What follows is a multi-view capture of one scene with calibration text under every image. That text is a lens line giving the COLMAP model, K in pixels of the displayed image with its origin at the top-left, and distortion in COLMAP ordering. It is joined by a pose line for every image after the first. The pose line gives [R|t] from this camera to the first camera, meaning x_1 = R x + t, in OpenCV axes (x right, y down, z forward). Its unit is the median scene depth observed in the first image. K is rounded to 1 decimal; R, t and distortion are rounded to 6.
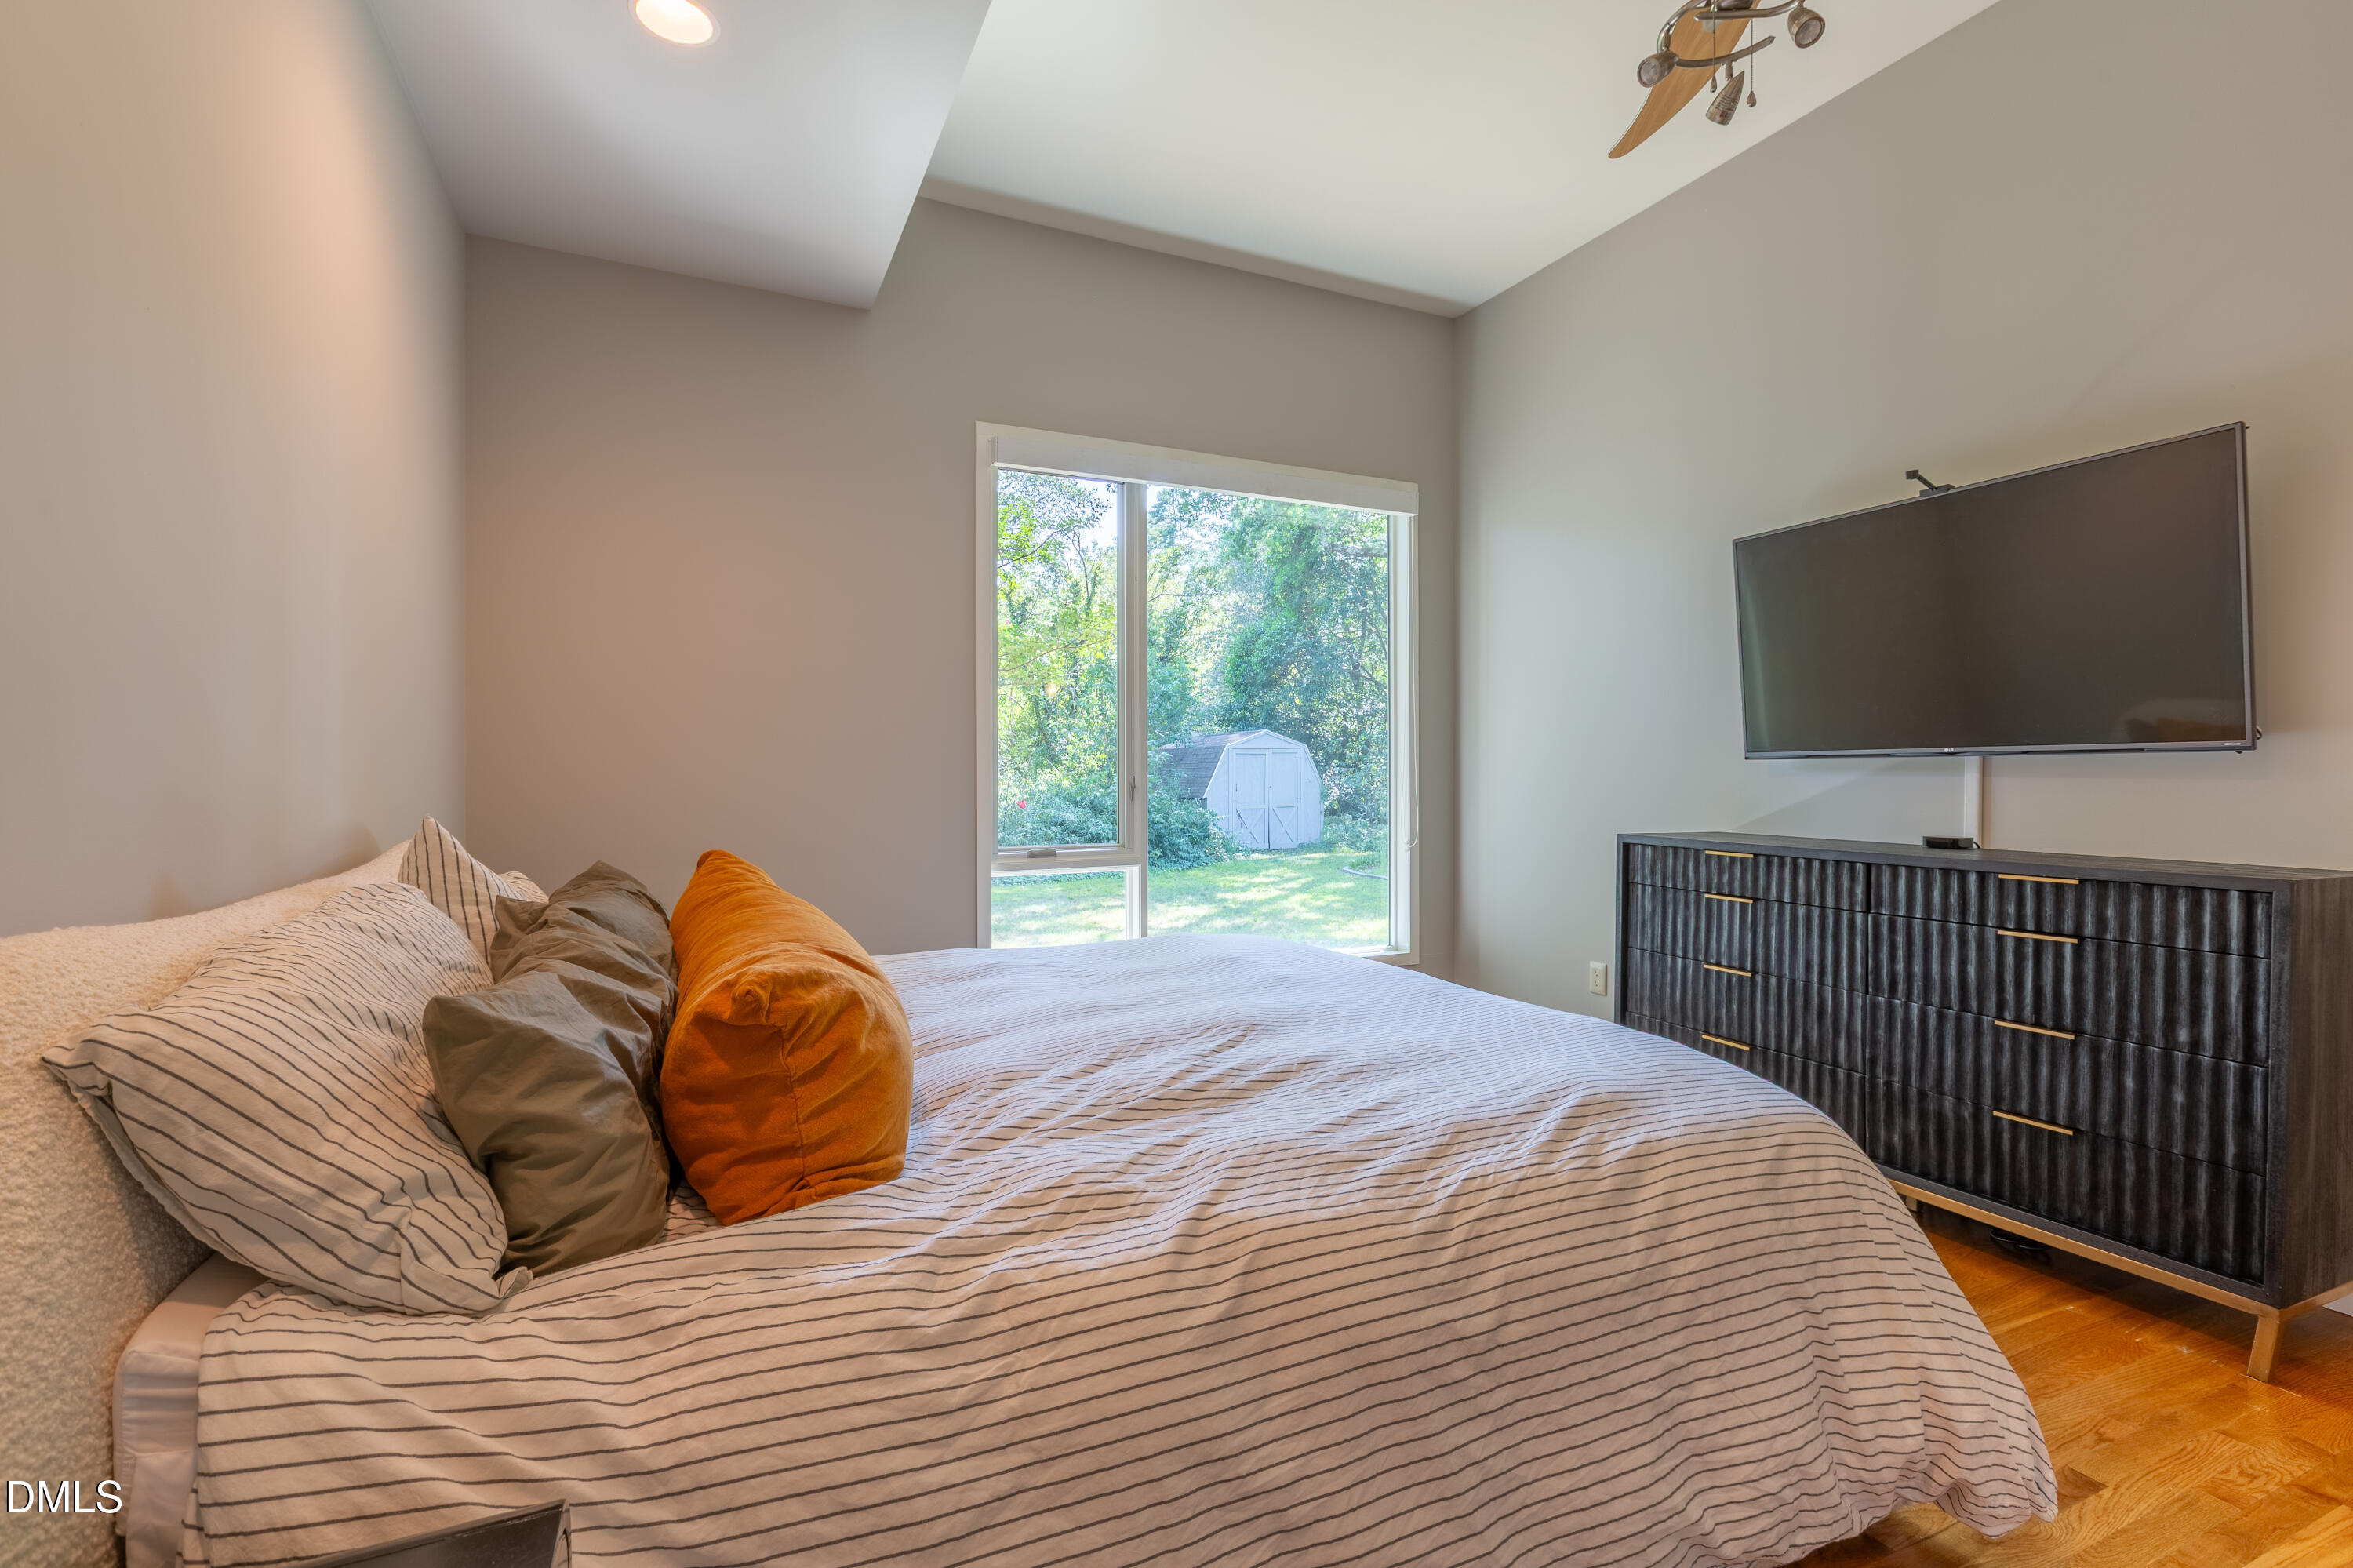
lens RADIAL K [[1069.4, 0, 1184.0], [0, 1069.4, 771.4], [0, 0, 1]] dist [0.004797, 0.000245]
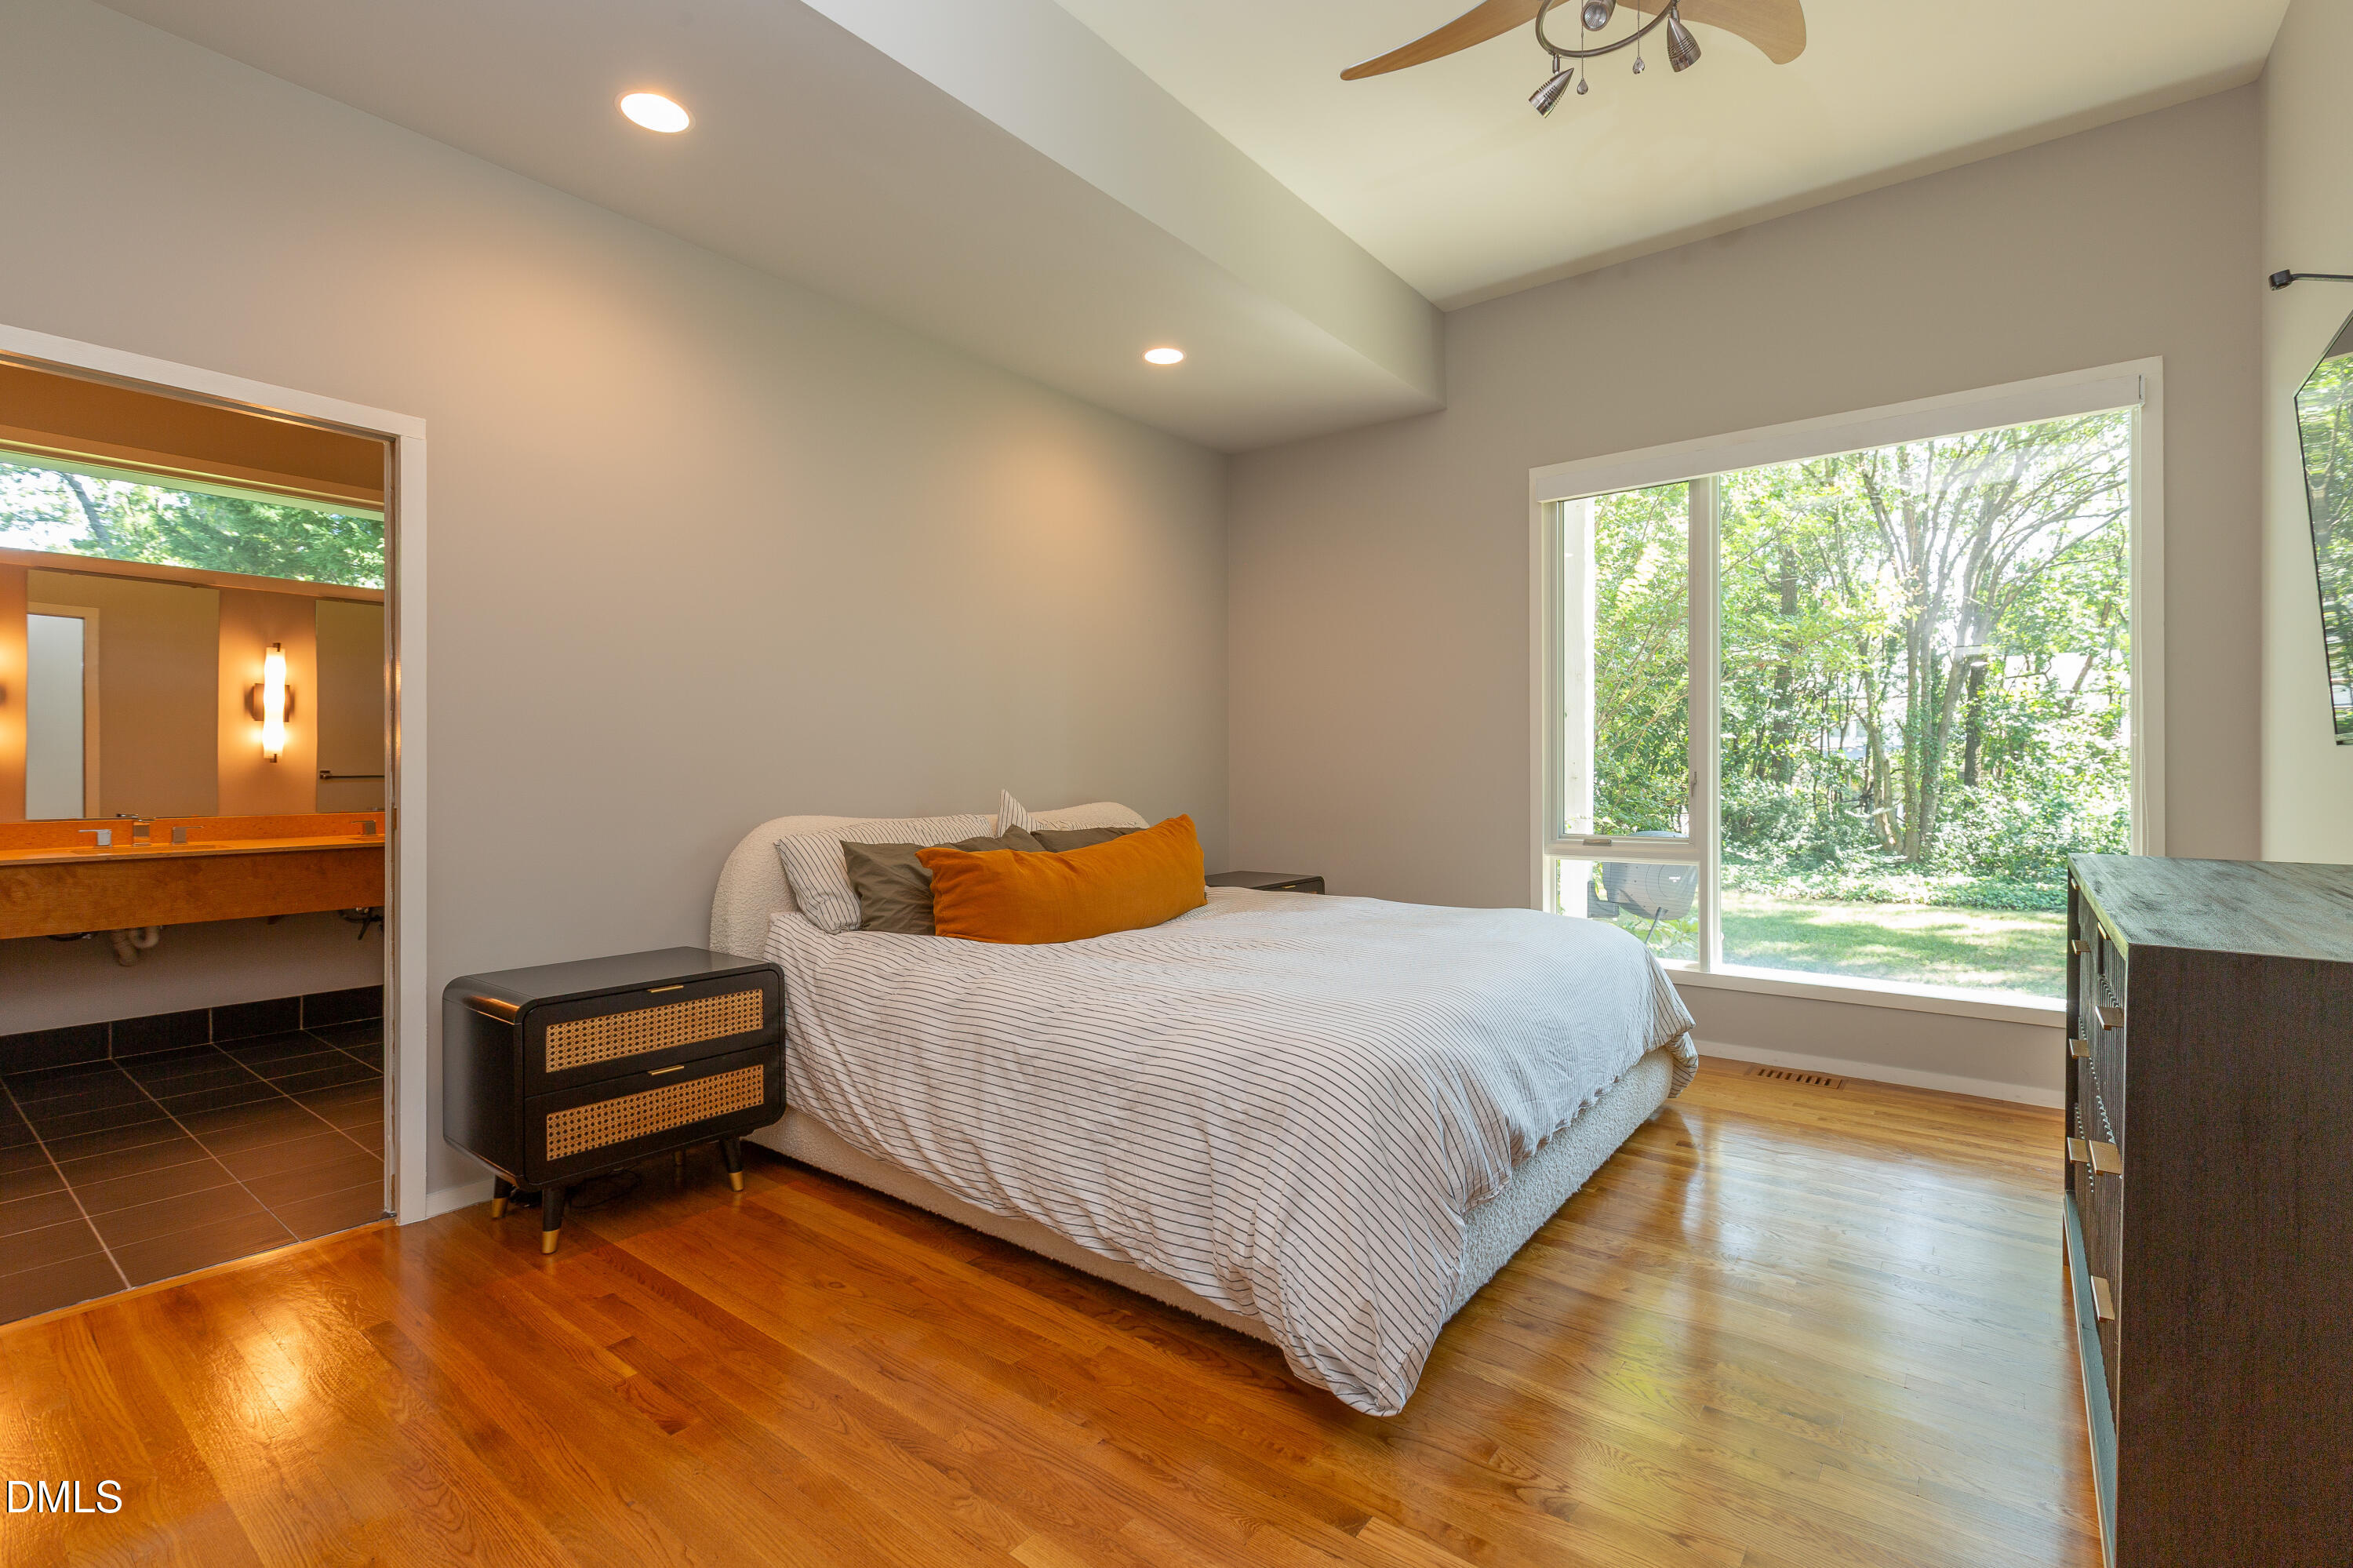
lens RADIAL K [[1069.4, 0, 1184.0], [0, 1069.4, 771.4], [0, 0, 1]] dist [0.004797, 0.000245]
pose [[0.449595, 0.005684, -0.893214, 2.011785], [0.005862, 0.999939, 0.009314, -0.014202], [0.893213, -0.009424, 0.449534, 0.351618]]
